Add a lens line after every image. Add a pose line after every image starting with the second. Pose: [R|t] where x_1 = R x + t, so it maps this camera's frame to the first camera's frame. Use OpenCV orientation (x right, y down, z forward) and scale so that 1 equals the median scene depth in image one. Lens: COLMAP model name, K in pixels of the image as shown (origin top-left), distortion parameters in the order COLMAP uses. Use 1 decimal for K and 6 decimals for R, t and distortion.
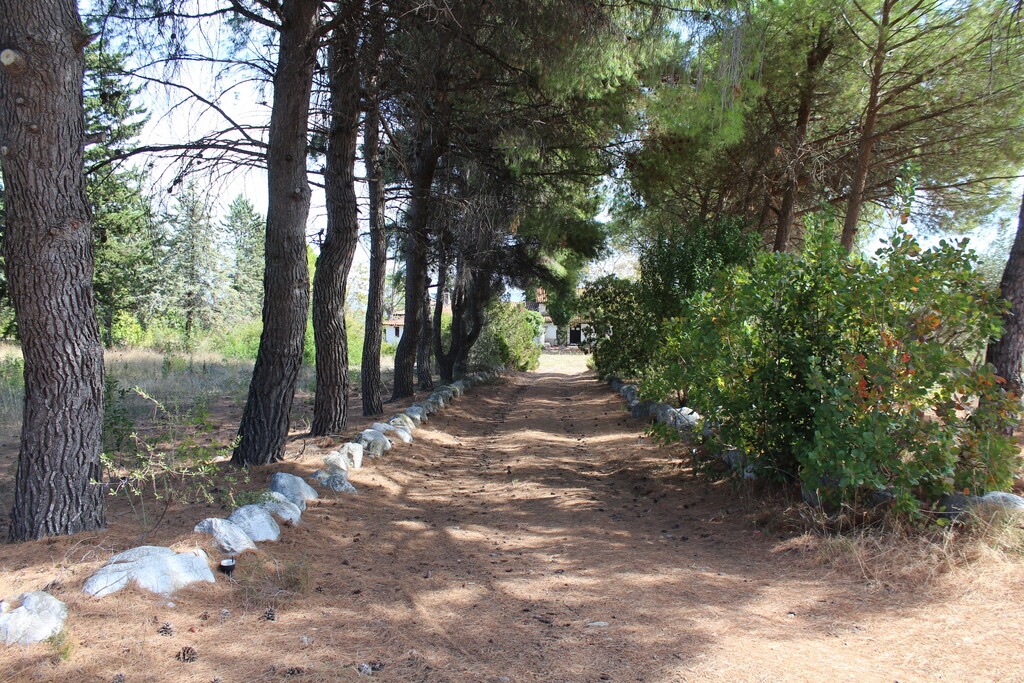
lens RADIAL K [[912.2, 0, 512.0], [0, 912.2, 341.6], [0, 0, 1]] dist [-0.002963, 0.042017]
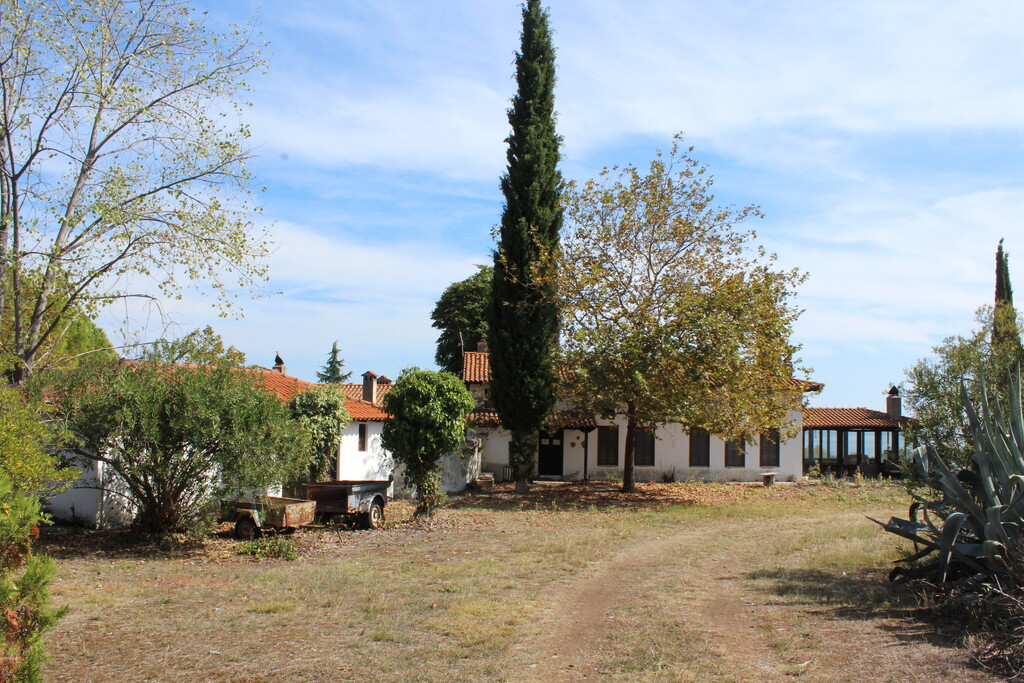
lens RADIAL K [[912.2, 0, 512.4], [0, 912.2, 342.0], [0, 0, 1]] dist [-0.002963, 0.042017]
pose [[0.998119, 0.016472, 0.059059, 0.025898], [-0.008410, 0.990913, -0.134240, -0.002466], [-0.060733, 0.133491, 0.989187, 0.607843]]
